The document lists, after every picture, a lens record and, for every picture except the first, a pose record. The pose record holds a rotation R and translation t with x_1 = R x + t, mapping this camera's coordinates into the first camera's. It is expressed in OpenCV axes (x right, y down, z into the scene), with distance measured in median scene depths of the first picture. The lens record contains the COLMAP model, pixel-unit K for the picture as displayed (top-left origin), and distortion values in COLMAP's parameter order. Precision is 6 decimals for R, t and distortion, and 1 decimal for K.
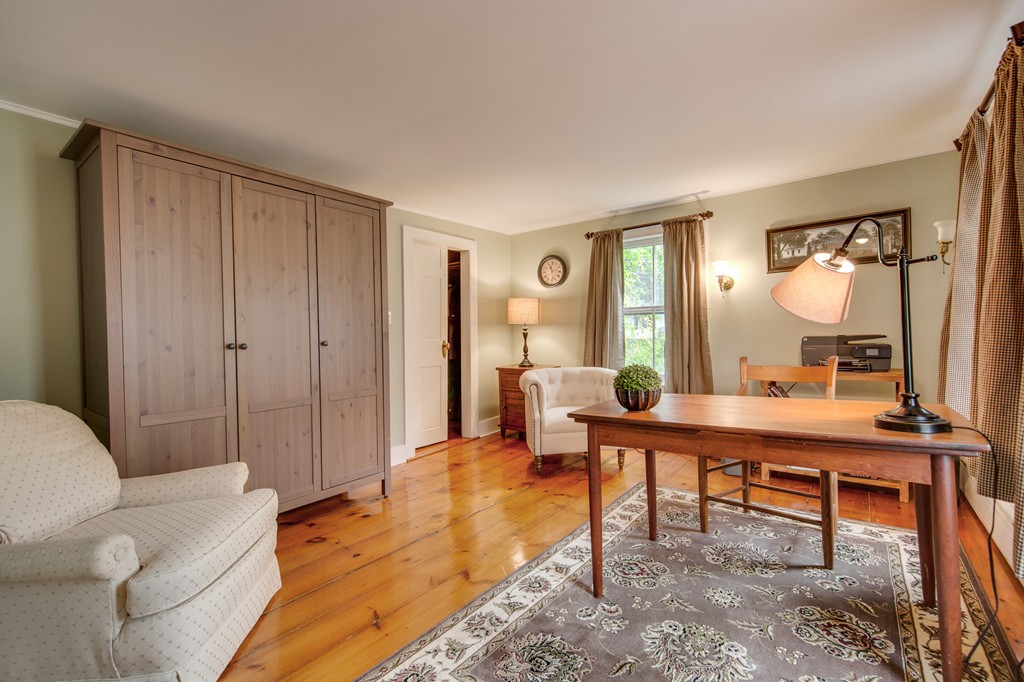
lens RADIAL K [[471.1, 0, 509.2], [0, 471.1, 340.4], [0, 0, 1]] dist [0.003072, -0.000485]
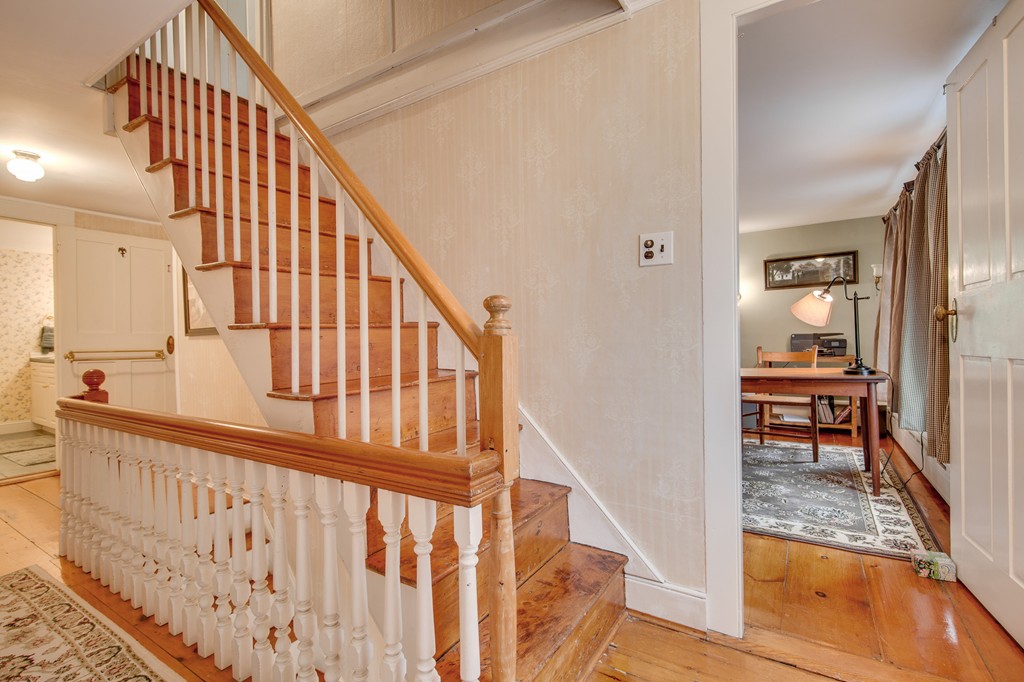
lens RADIAL K [[471.1, 0, 518.5], [0, 471.1, 339.3], [0, 0, 1]] dist [0.003072, -0.000485]
pose [[0.996612, -0.000813, 0.082242, -0.505087], [0.000939, 0.999998, -0.001495, 0.013871], [-0.082240, 0.001567, 0.996611, -0.588644]]
